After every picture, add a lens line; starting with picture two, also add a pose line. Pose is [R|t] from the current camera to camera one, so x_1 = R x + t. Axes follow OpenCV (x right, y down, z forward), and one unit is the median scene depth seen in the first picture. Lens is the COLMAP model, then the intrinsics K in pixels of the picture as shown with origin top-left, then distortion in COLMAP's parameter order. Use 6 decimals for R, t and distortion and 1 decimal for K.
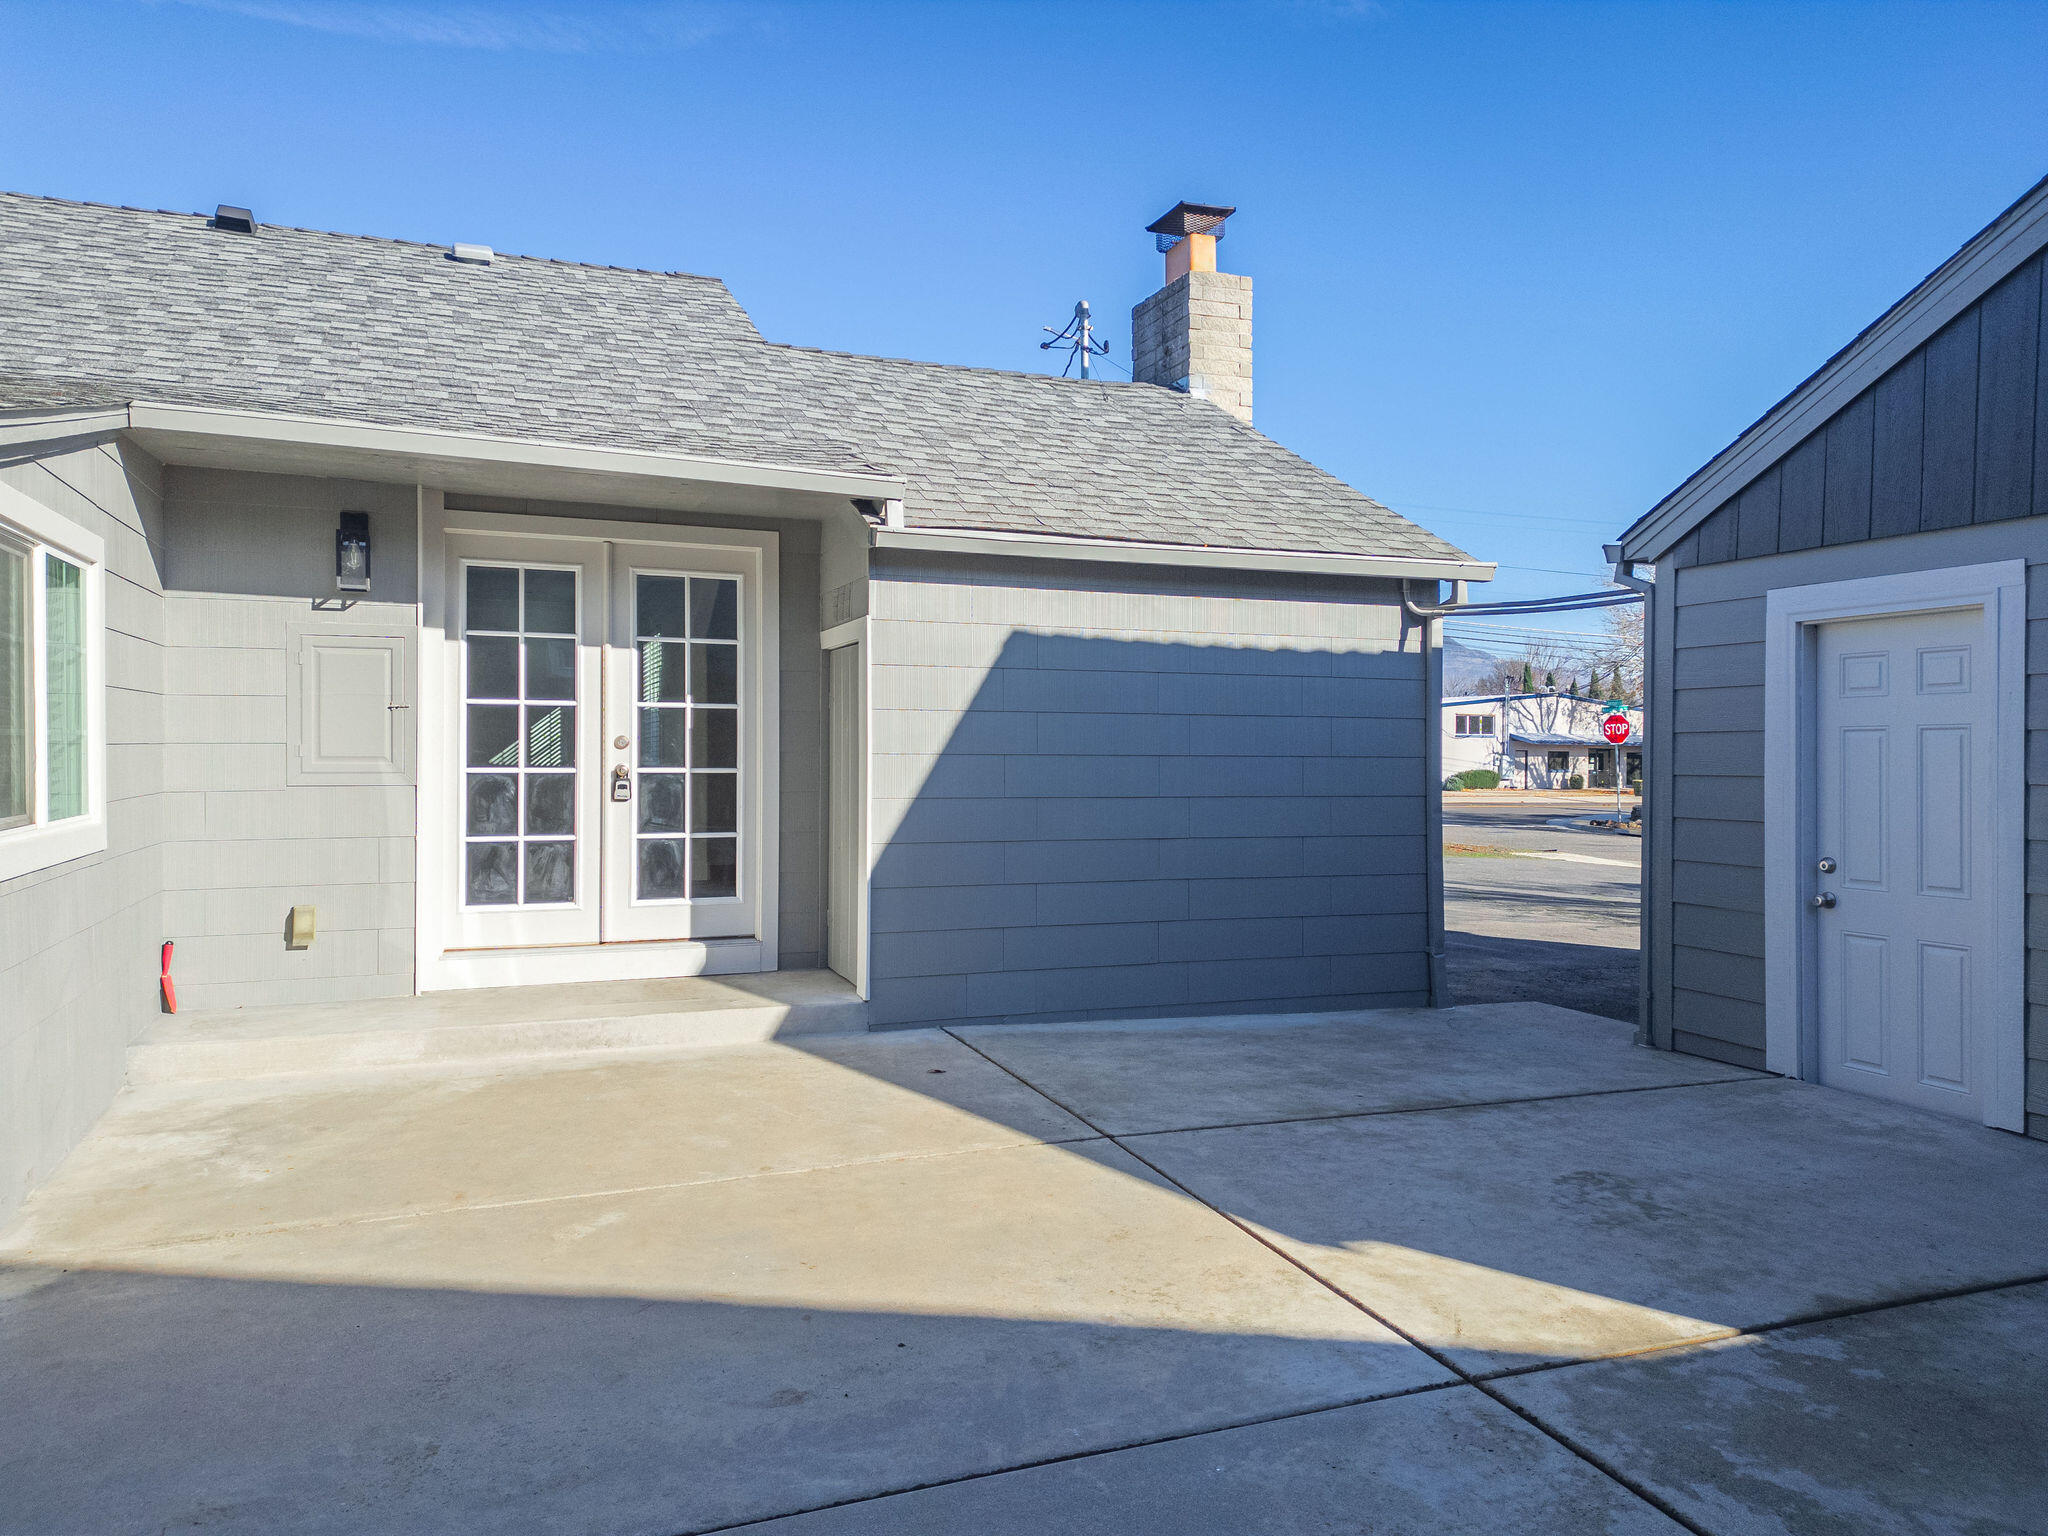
lens RADIAL K [[1409.5, 0, 1020.7], [0, 1409.5, 764.0], [0, 0, 1]] dist [0.075710, -0.069367]
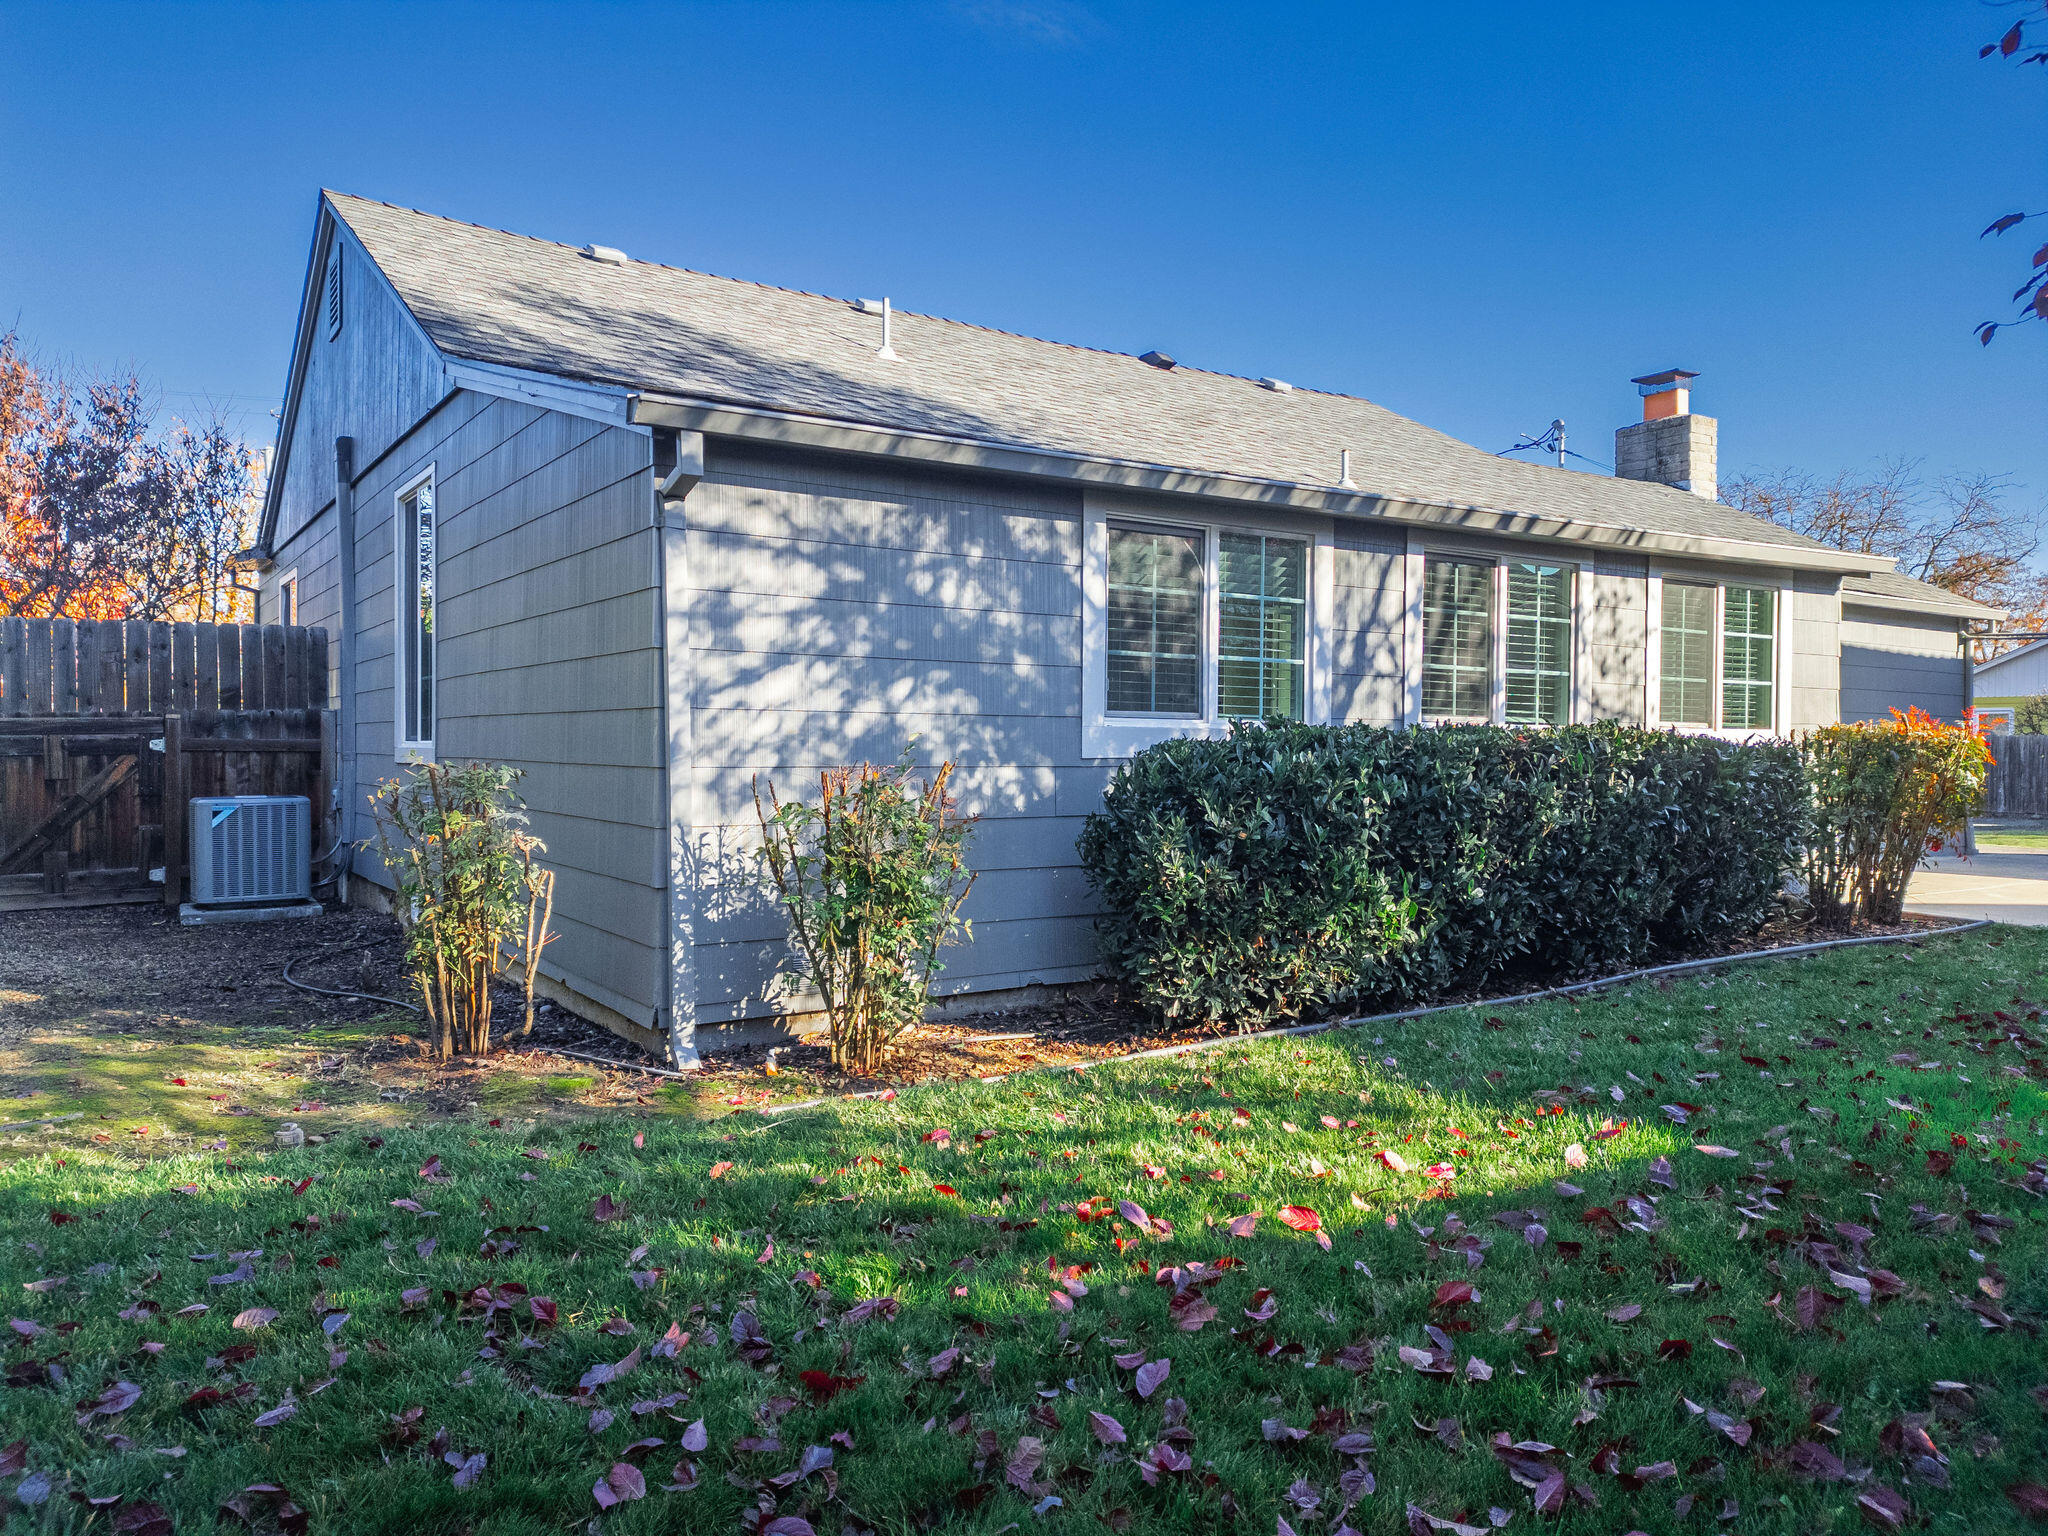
lens RADIAL K [[1420.2, 0, 1024.0], [0, 1420.2, 768.0], [0, 0, 1]] dist [0.150587, -0.219654]
pose [[0.976761, -0.003489, 0.214302, -1.533968], [0.003366, 0.999994, 0.000941, 0.063935], [-0.214304, -0.000198, 0.976767, -0.665518]]
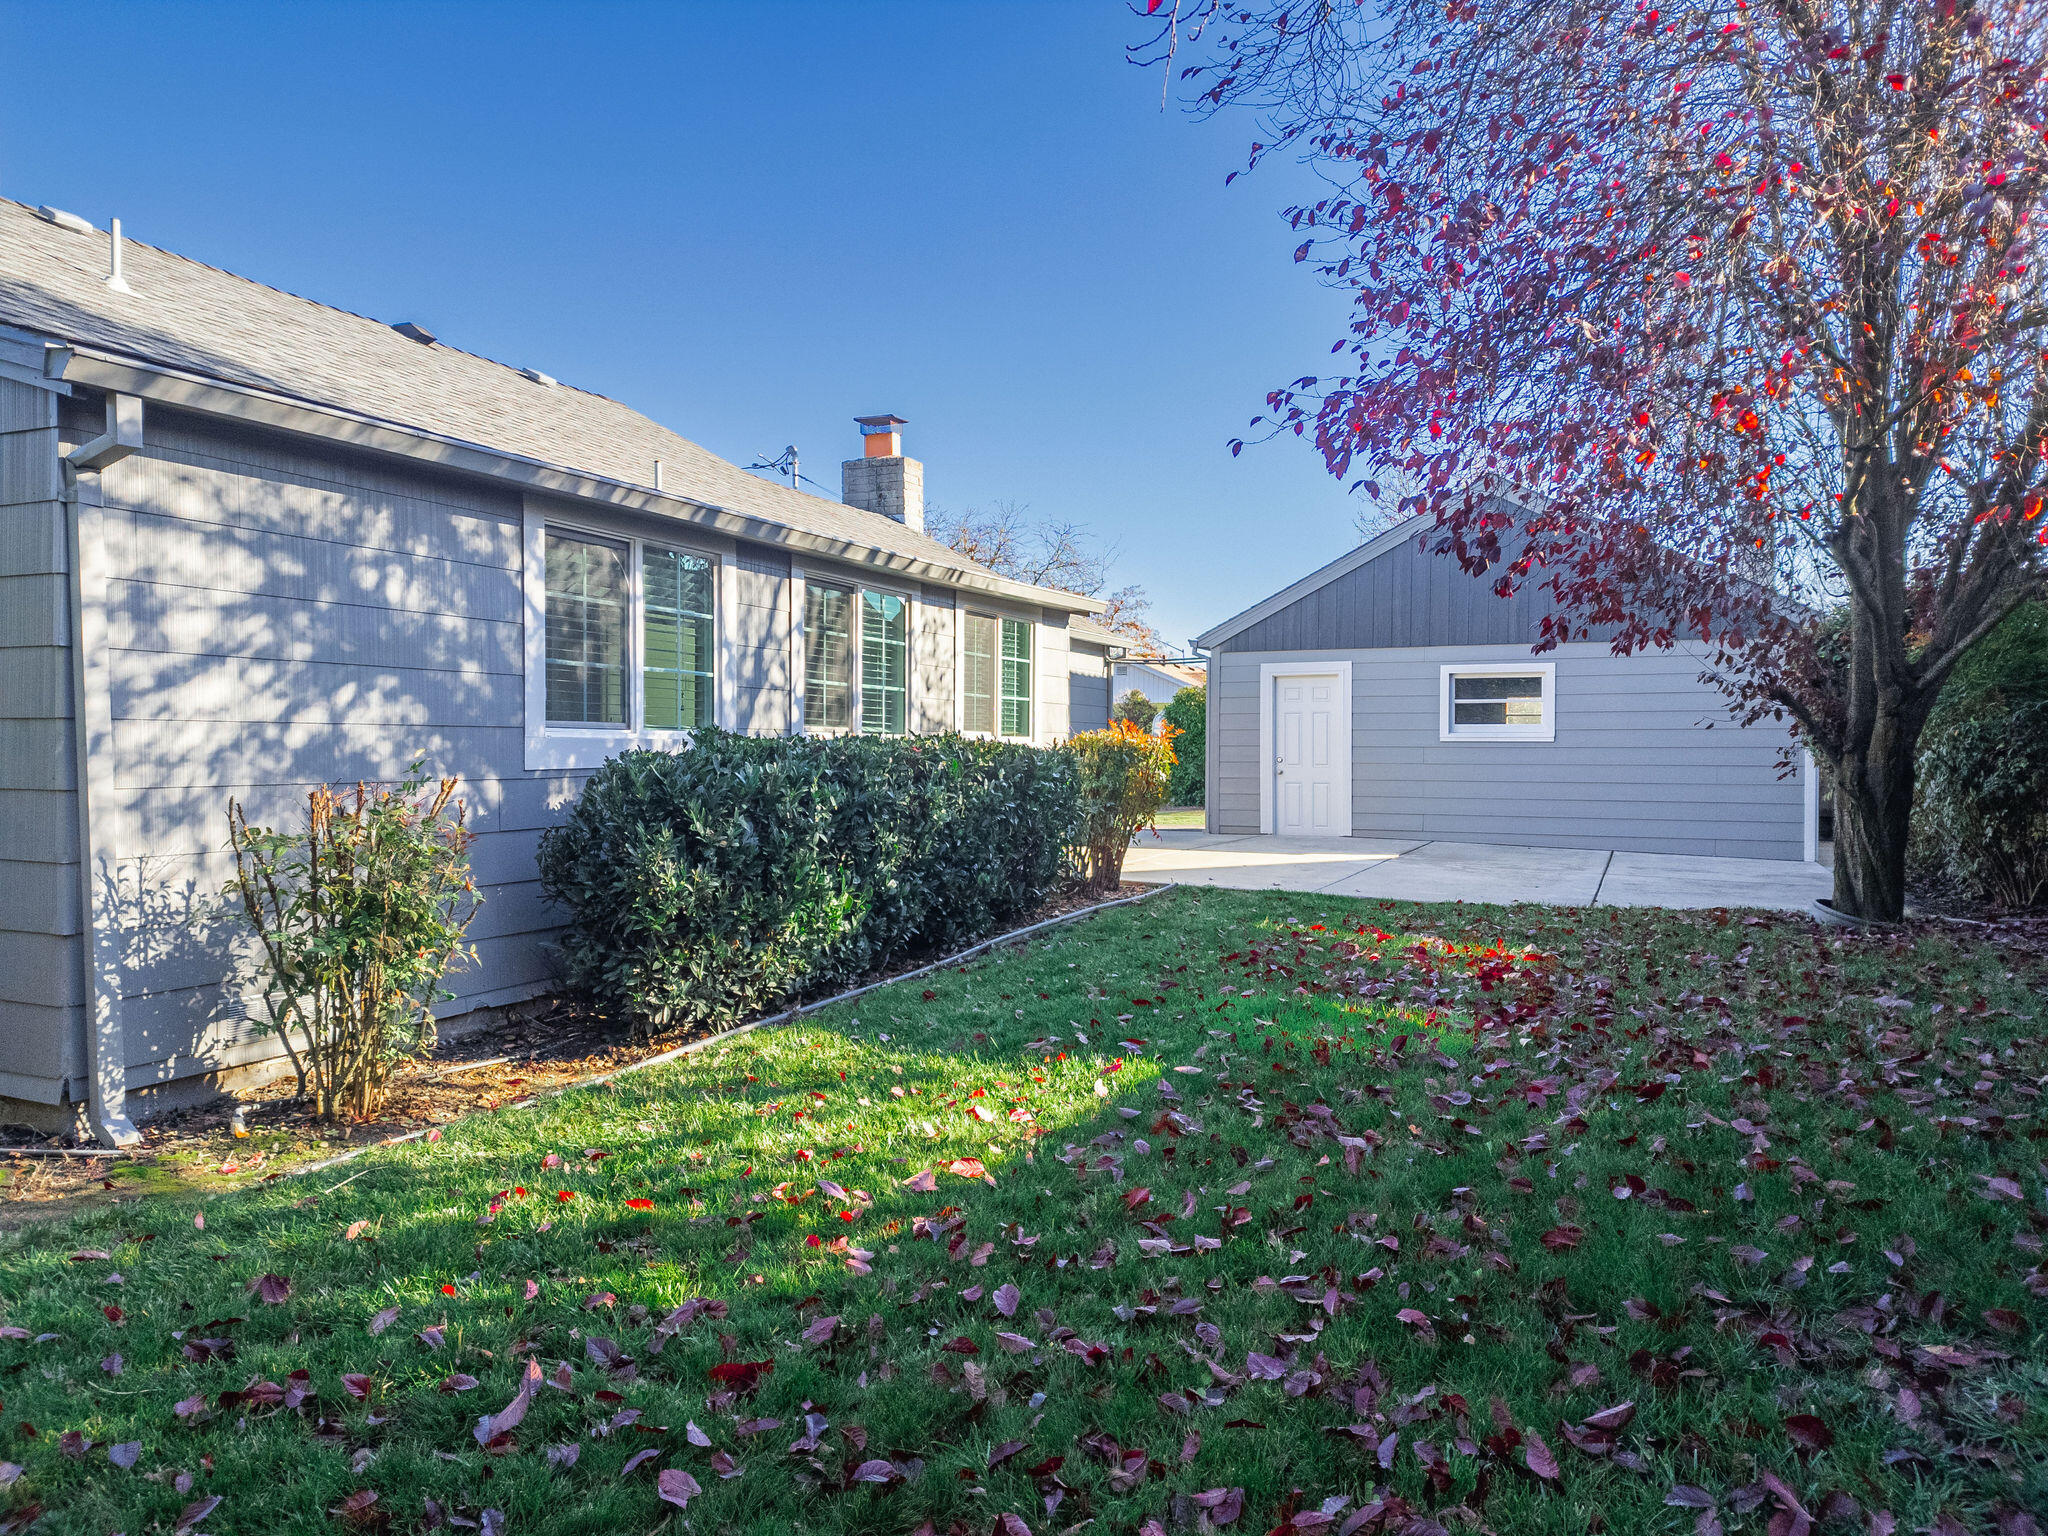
lens RADIAL K [[1422.4, 0, 1028.7], [0, 1422.4, 762.6], [0, 0, 1]] dist [0.082985, -0.076516]
pose [[0.706707, -0.010589, 0.707427, -1.713635], [0.009707, 0.999939, 0.005270, 0.052528], [-0.707439, 0.003143, 0.706767, -0.634379]]
